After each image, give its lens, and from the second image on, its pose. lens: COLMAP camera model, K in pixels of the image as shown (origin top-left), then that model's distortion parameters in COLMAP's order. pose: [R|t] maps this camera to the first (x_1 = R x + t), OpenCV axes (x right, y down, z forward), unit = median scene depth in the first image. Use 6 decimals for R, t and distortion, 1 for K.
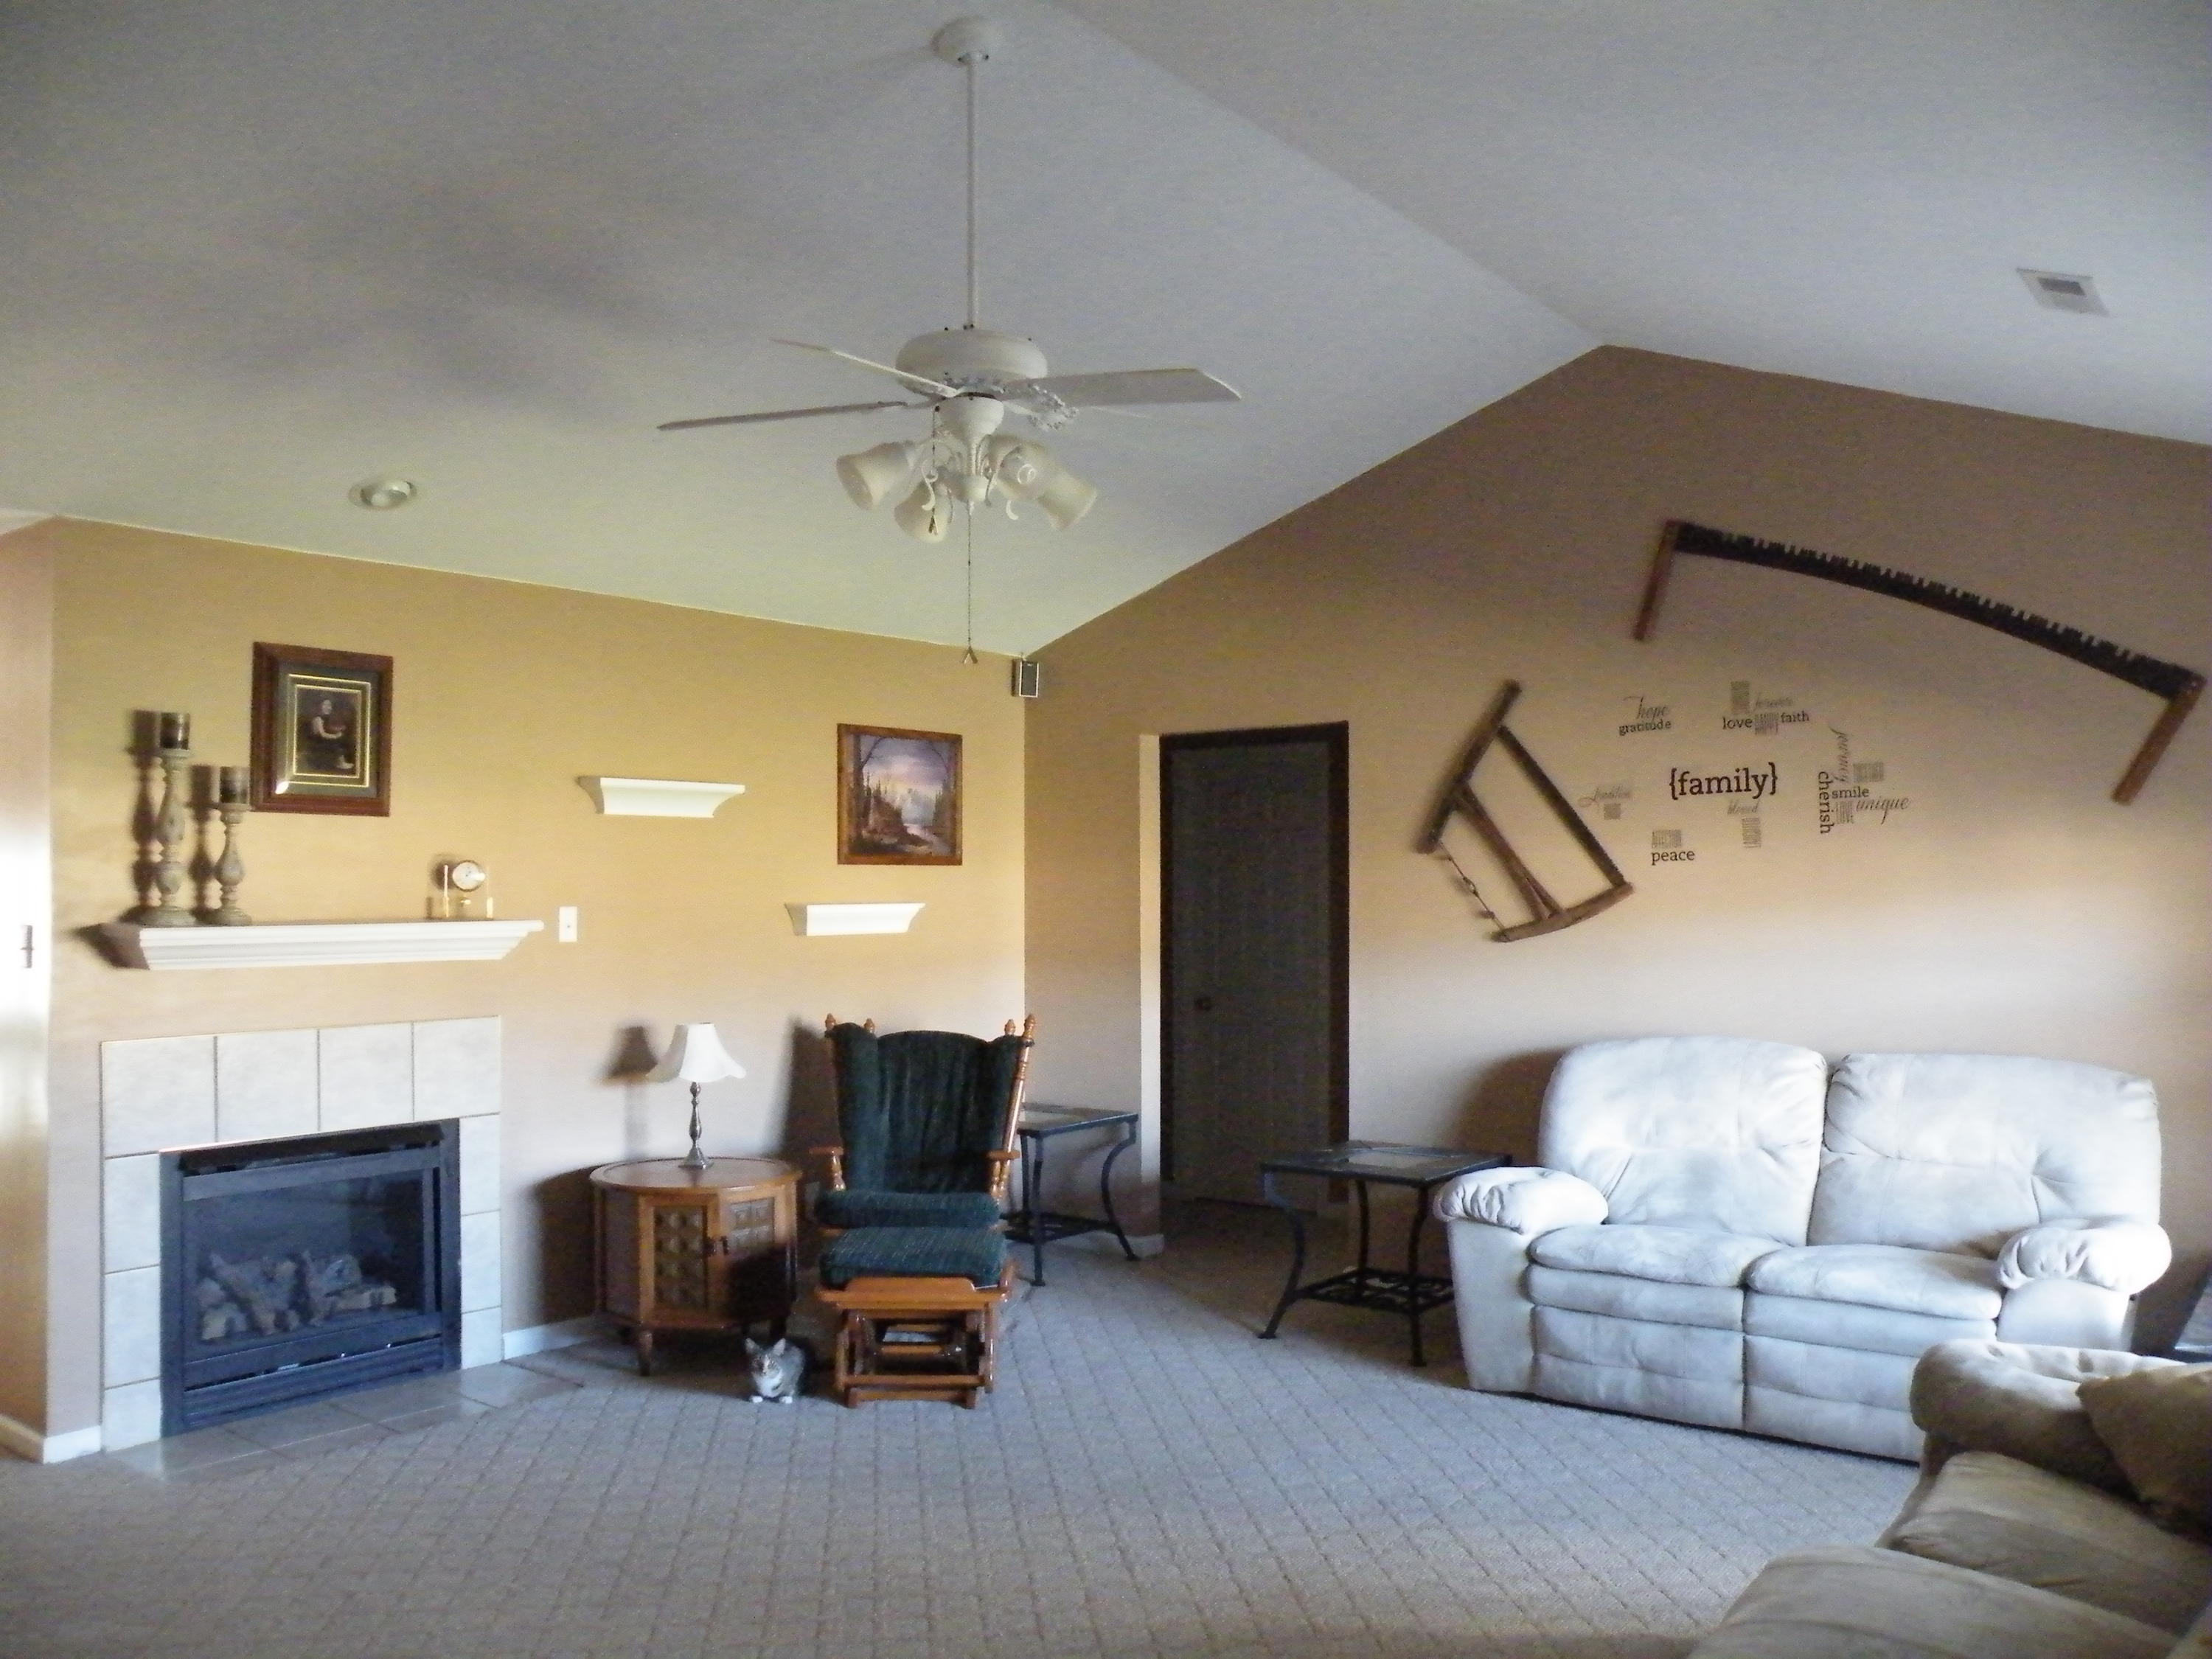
lens RADIAL K [[1791.5, 0, 1100.2], [0, 1791.5, 846.0], [0, 0, 1]] dist [-0.165760, 0.172757]
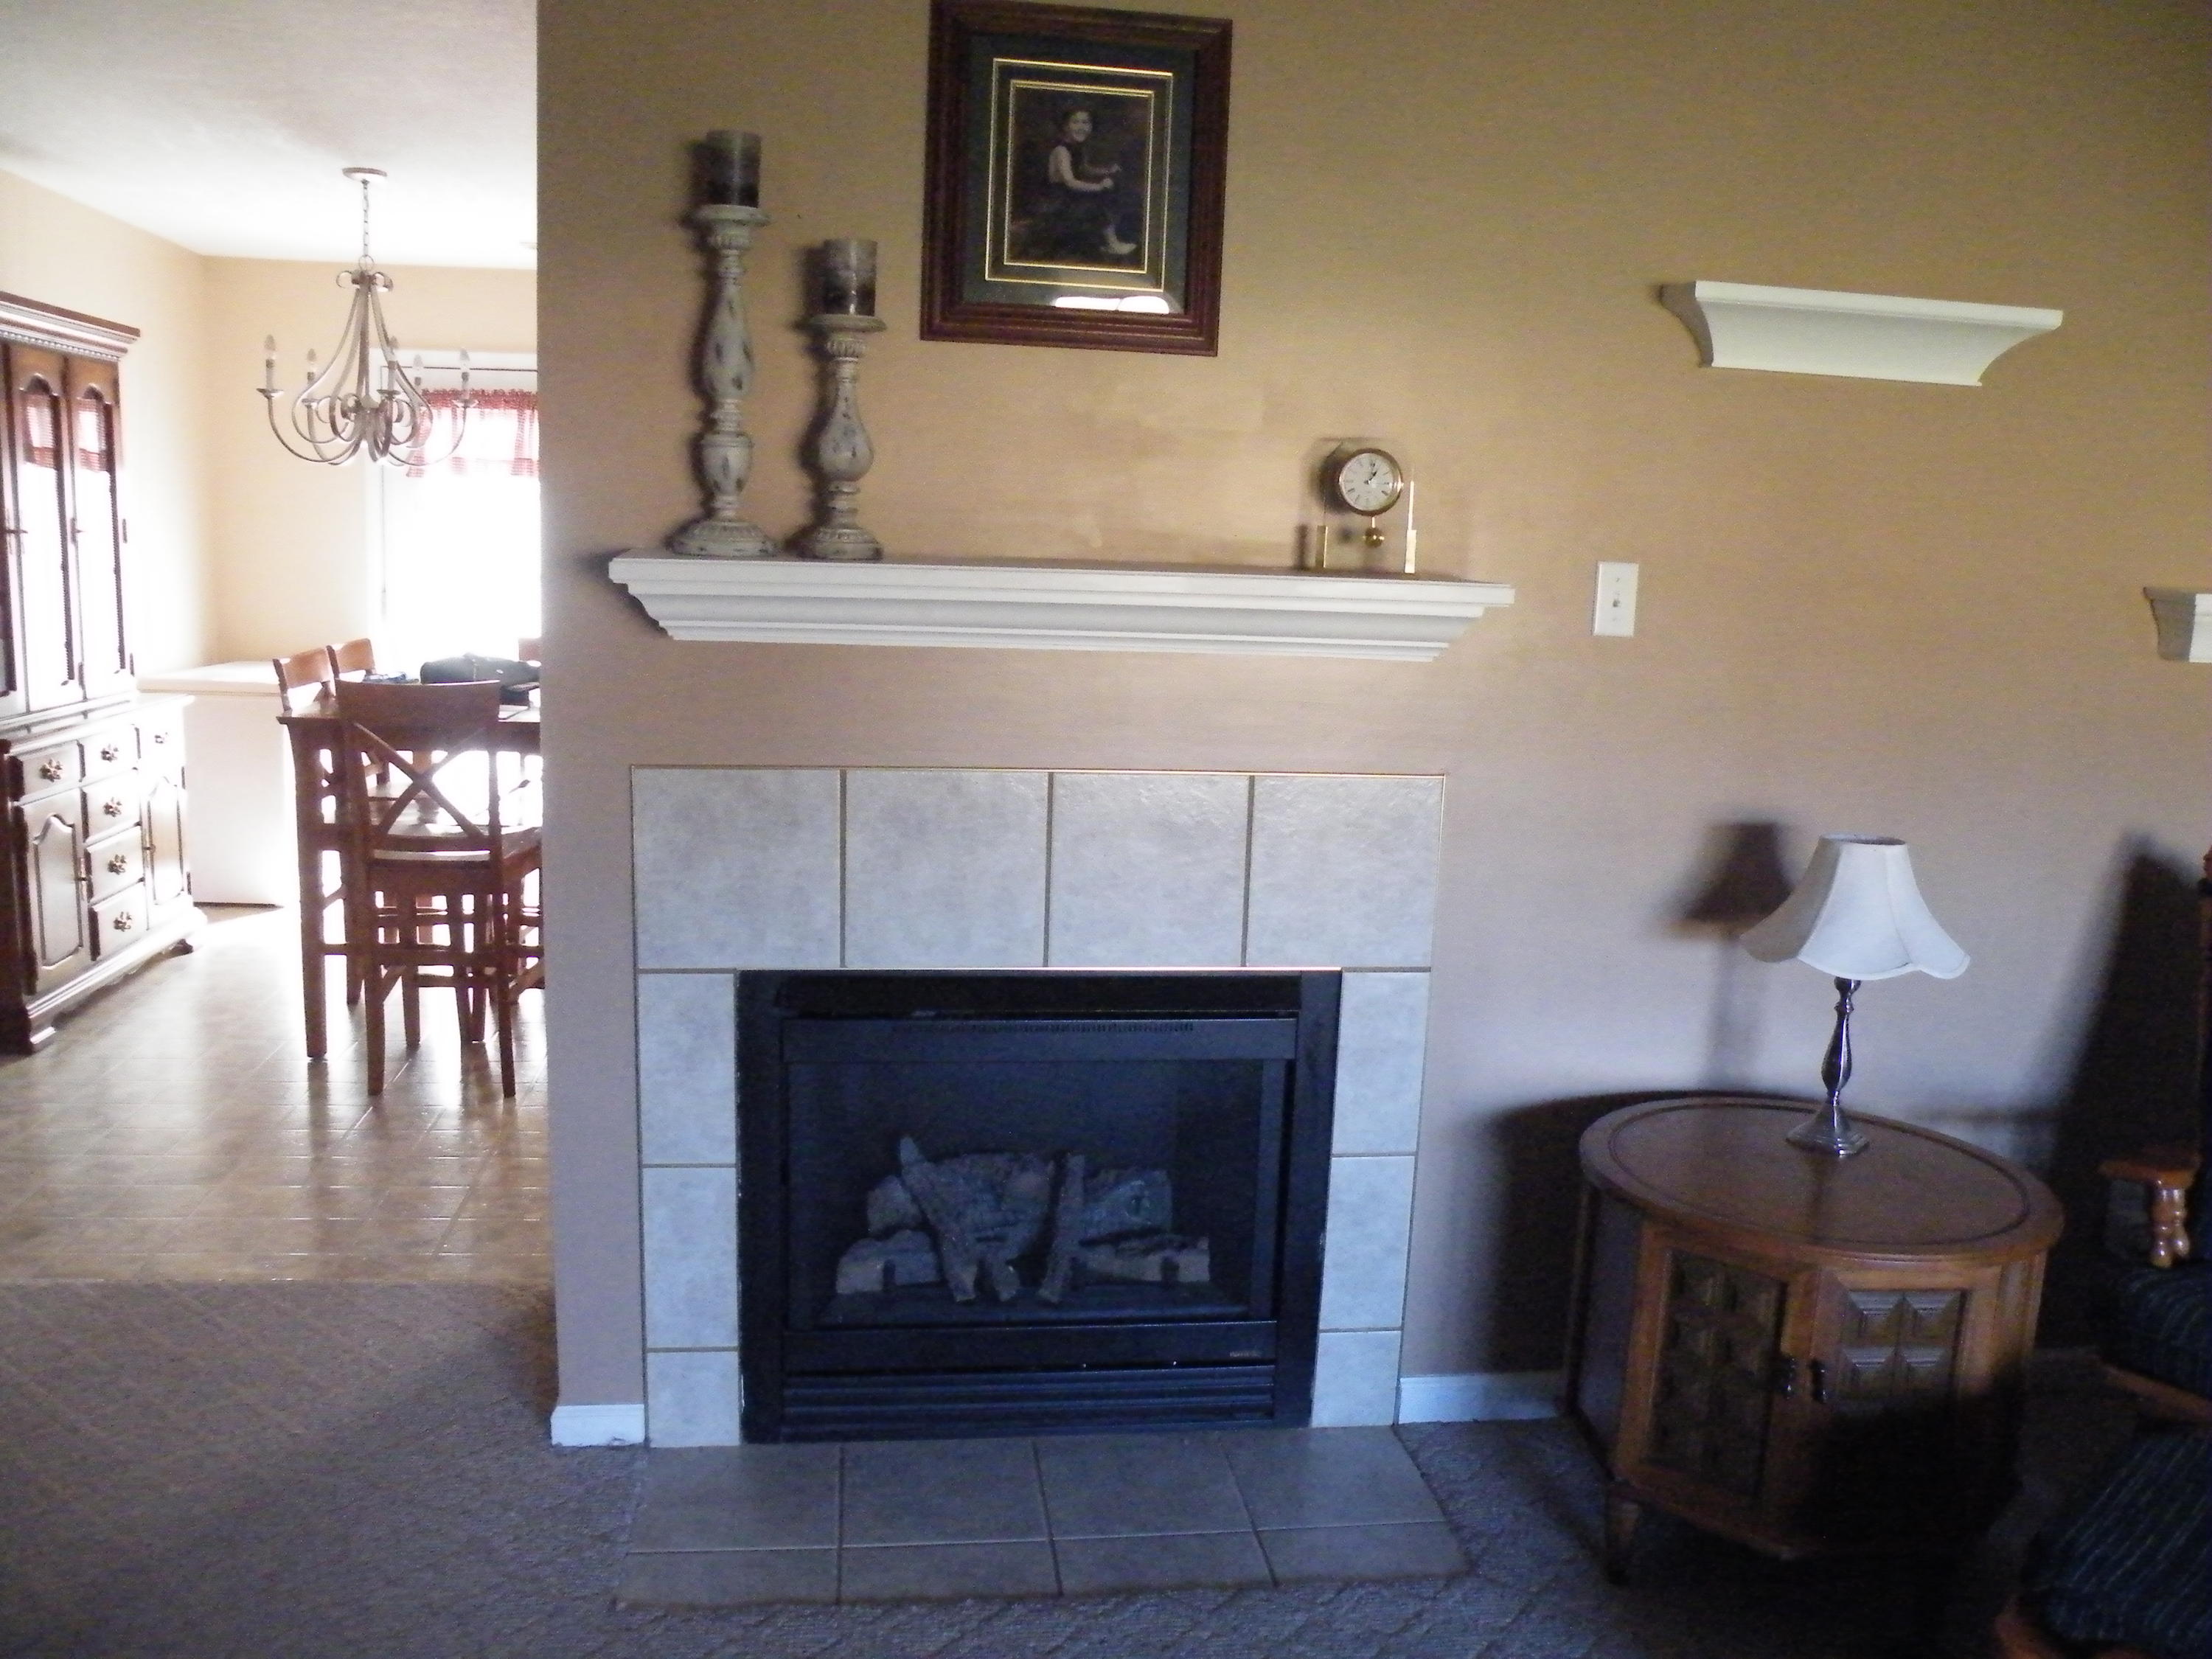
lens RADIAL K [[1791.5, 0, 1100.2], [0, 1791.5, 846.0], [0, 0, 1]] dist [-0.165760, 0.172757]
pose [[0.715236, 0.146740, -0.683305, -0.069401], [-0.022693, 0.982070, 0.187147, 0.025272], [0.698515, -0.118348, 0.705741, 0.596919]]
